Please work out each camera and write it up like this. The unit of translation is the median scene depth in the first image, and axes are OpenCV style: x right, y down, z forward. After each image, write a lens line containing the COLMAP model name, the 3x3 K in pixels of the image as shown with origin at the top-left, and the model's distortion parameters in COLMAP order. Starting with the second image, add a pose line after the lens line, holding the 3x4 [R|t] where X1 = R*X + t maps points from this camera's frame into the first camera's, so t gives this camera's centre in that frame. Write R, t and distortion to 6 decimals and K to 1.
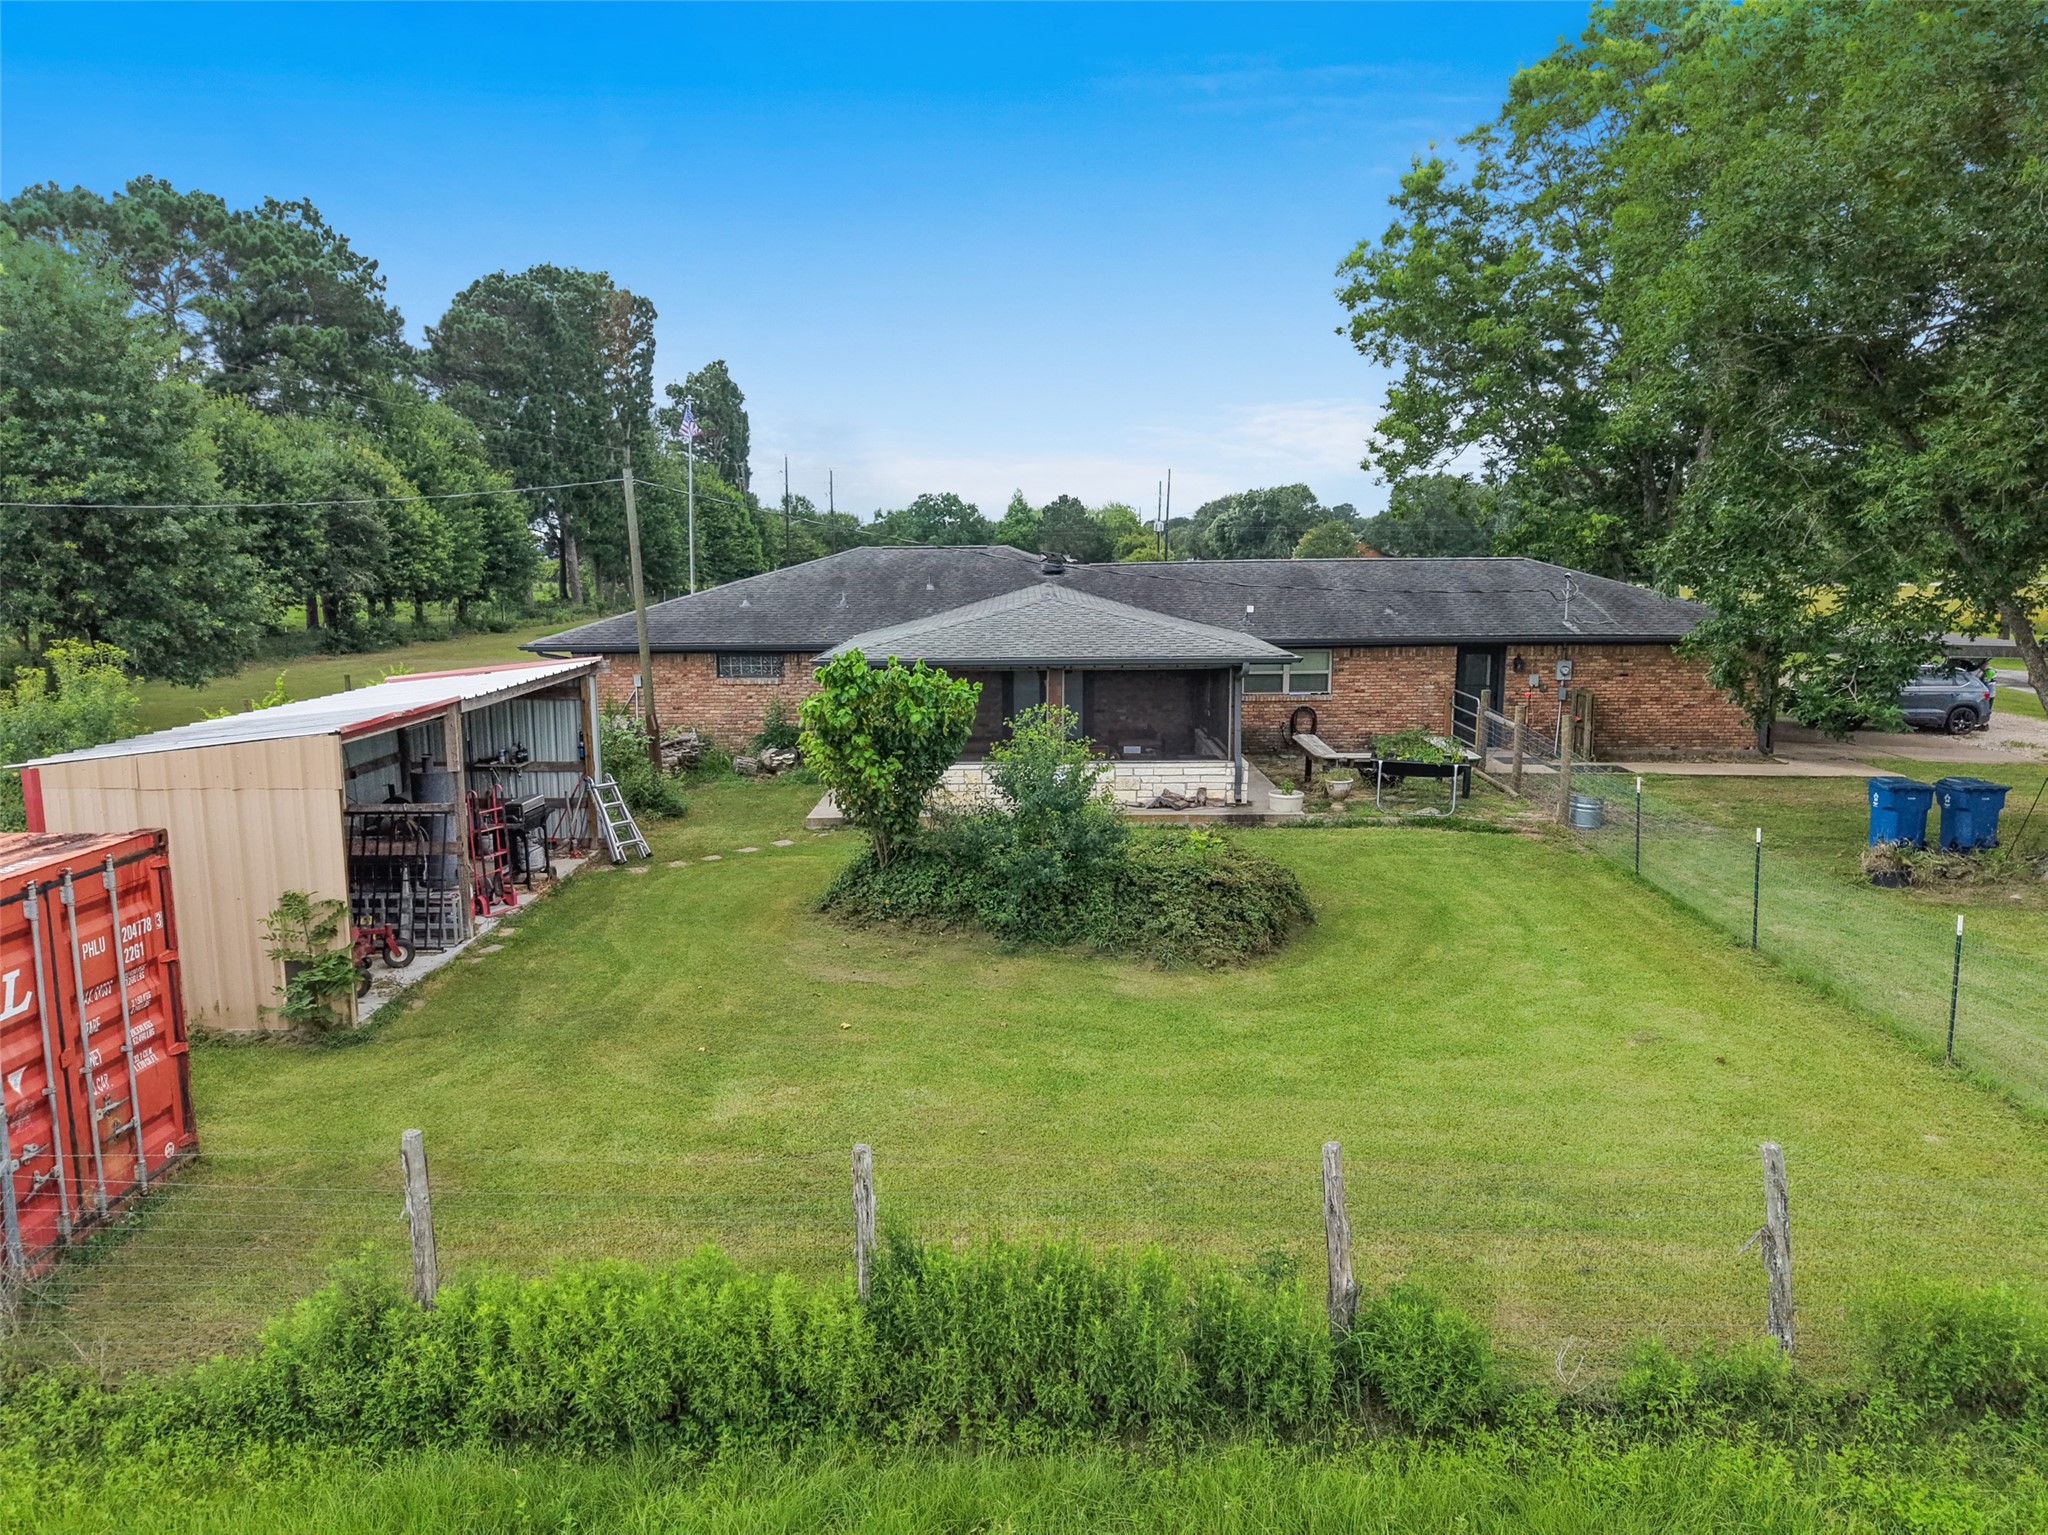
lens RADIAL K [[1423.2, 0, 1032.5], [0, 1423.2, 766.7], [0, 0, 1]] dist [0.060809, -0.067881]
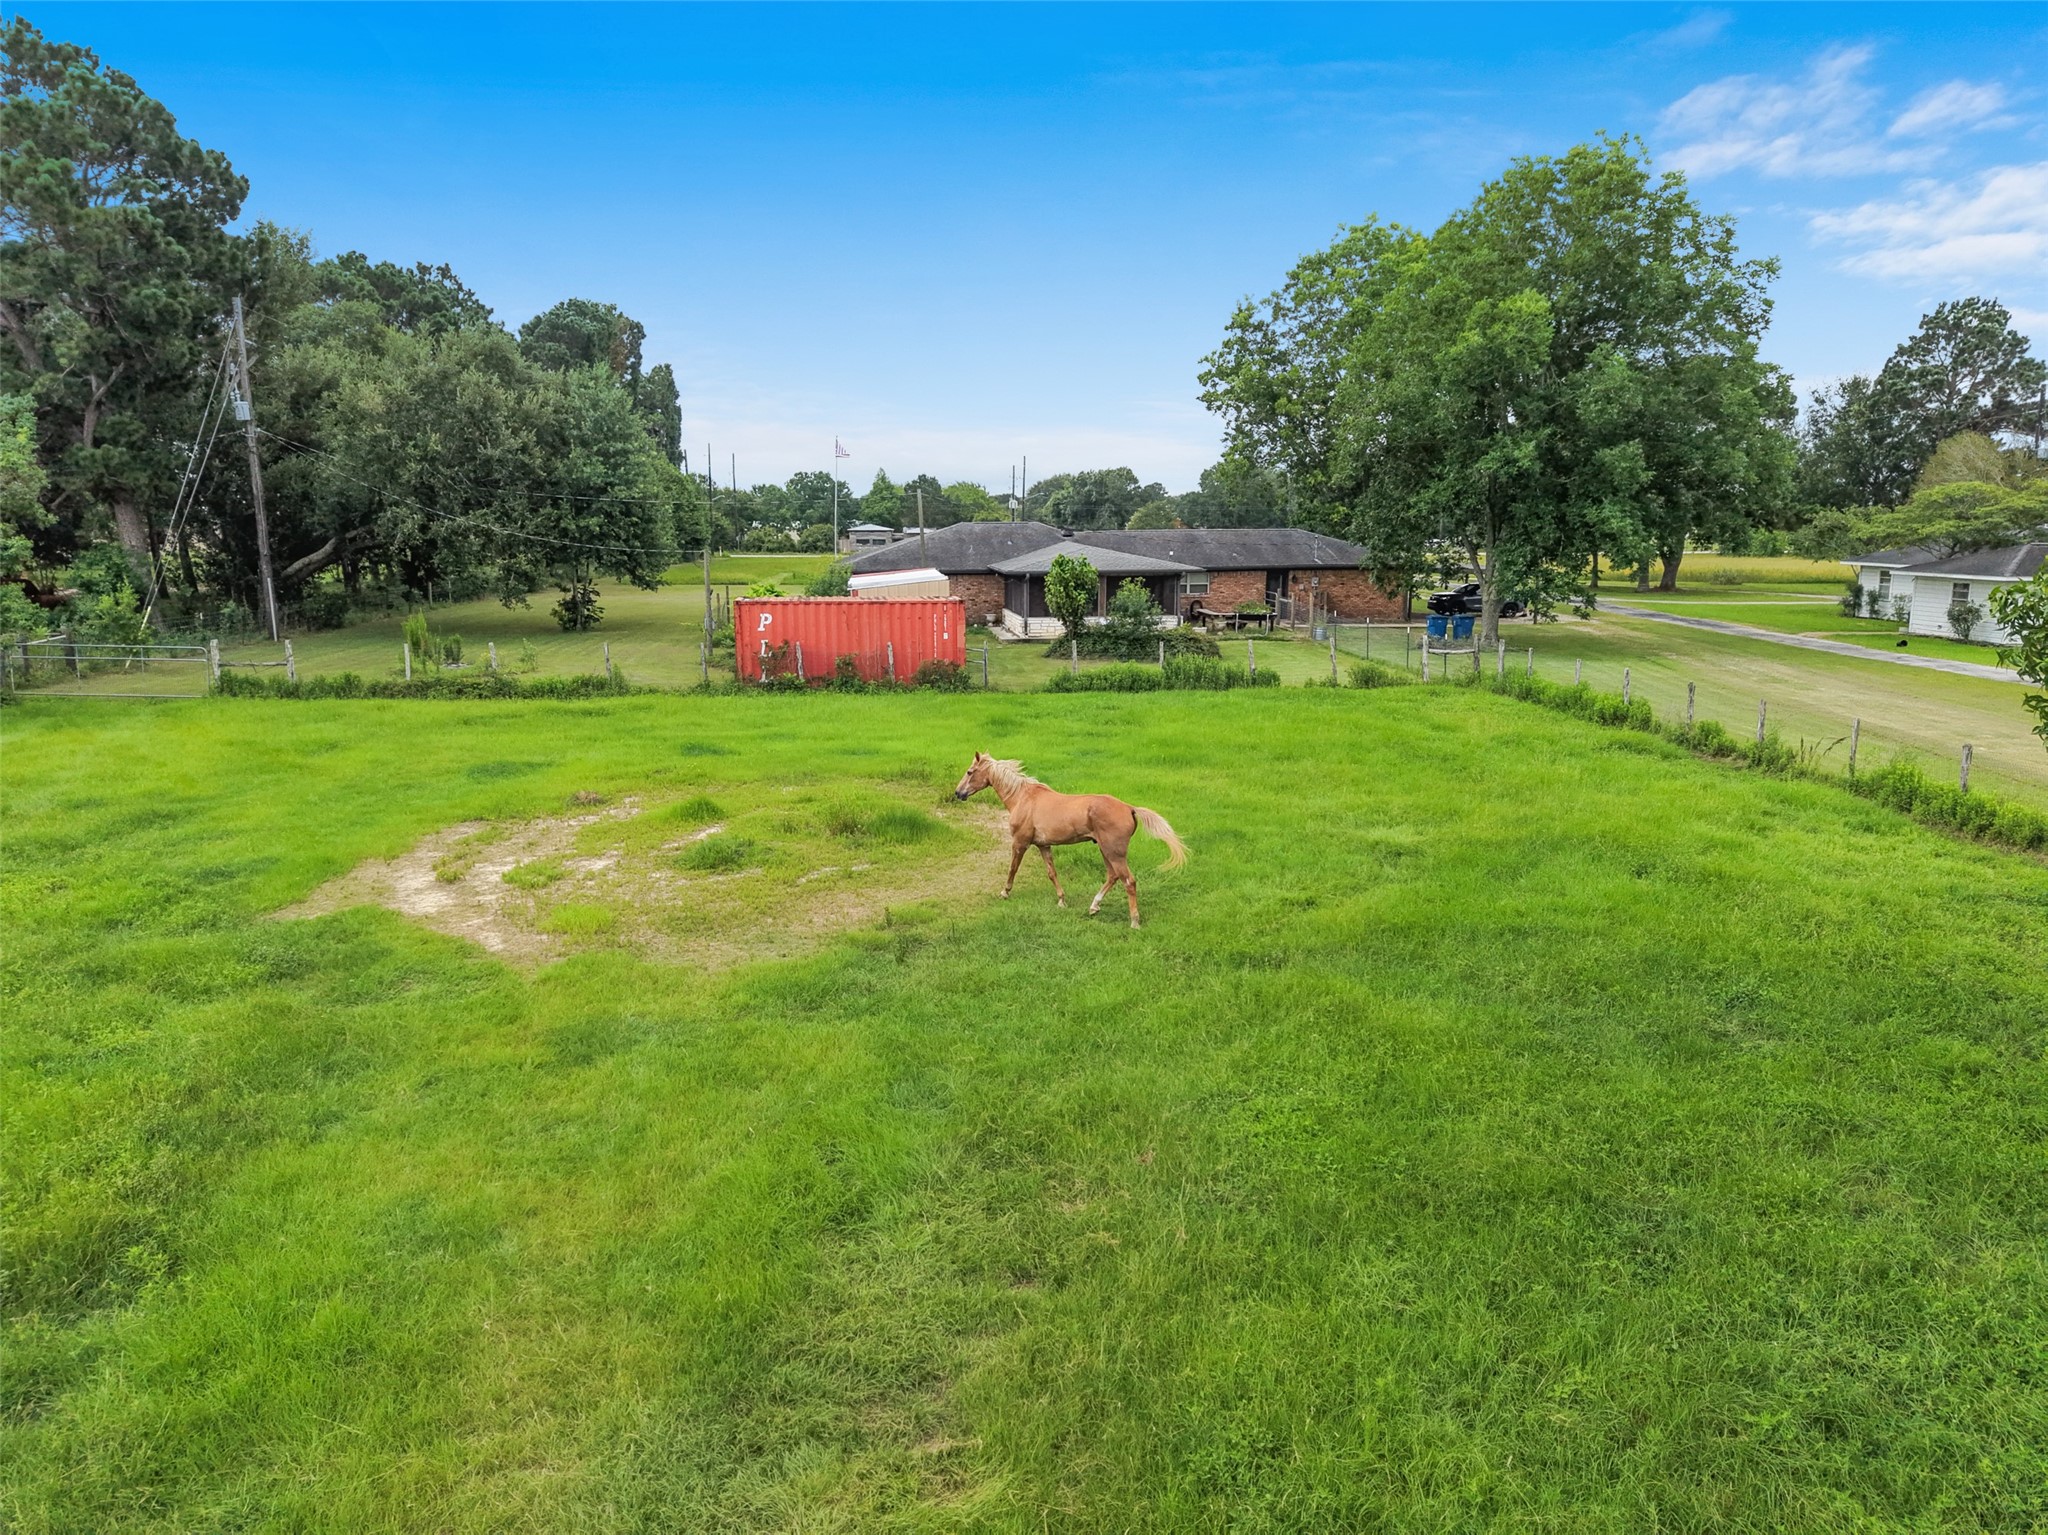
lens RADIAL K [[1400.1, 0, 1026.7], [0, 1400.1, 757.2], [0, 0, 1]] dist [0.022303, -0.021027]
pose [[0.992045, -0.012383, 0.125274, -0.090131], [0.010609, 0.999834, 0.014813, 0.044908], [-0.125437, -0.013366, 0.992012, -0.287595]]
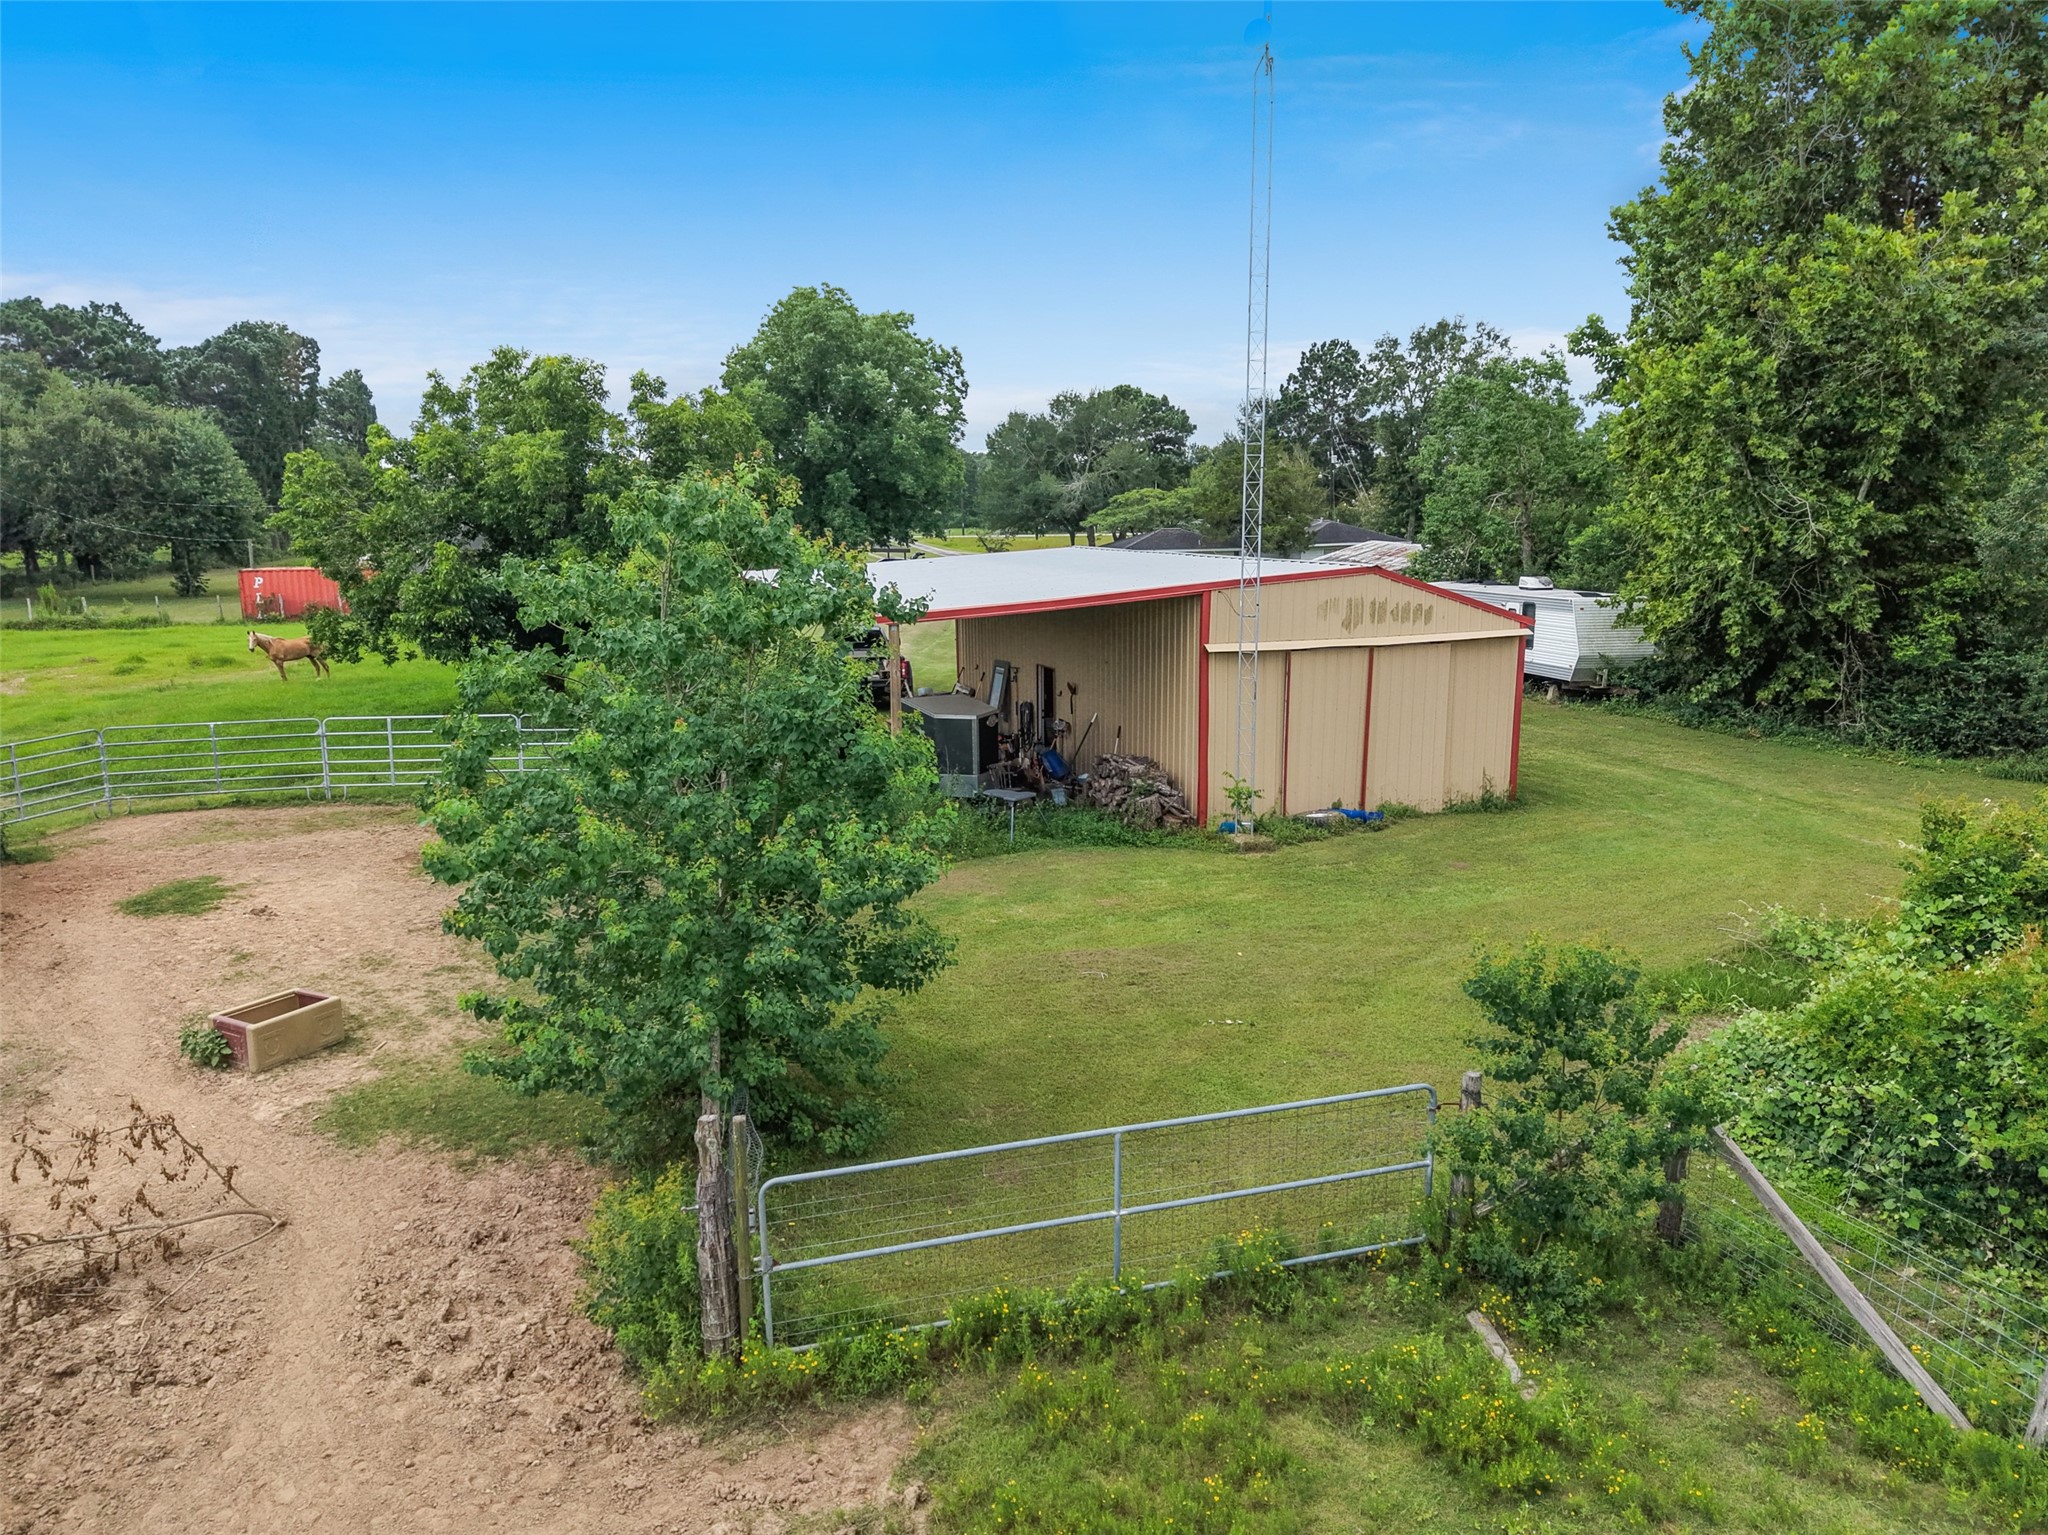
lens RADIAL K [[1423.2, 0, 1032.5], [0, 1423.2, 766.7], [0, 0, 1]] dist [0.060809, -0.067881]
pose [[0.968171, -0.044729, 0.246260, 0.059339], [0.037524, 0.998721, 0.033878, 0.086909], [-0.247460, -0.023559, 0.968612, -0.618462]]
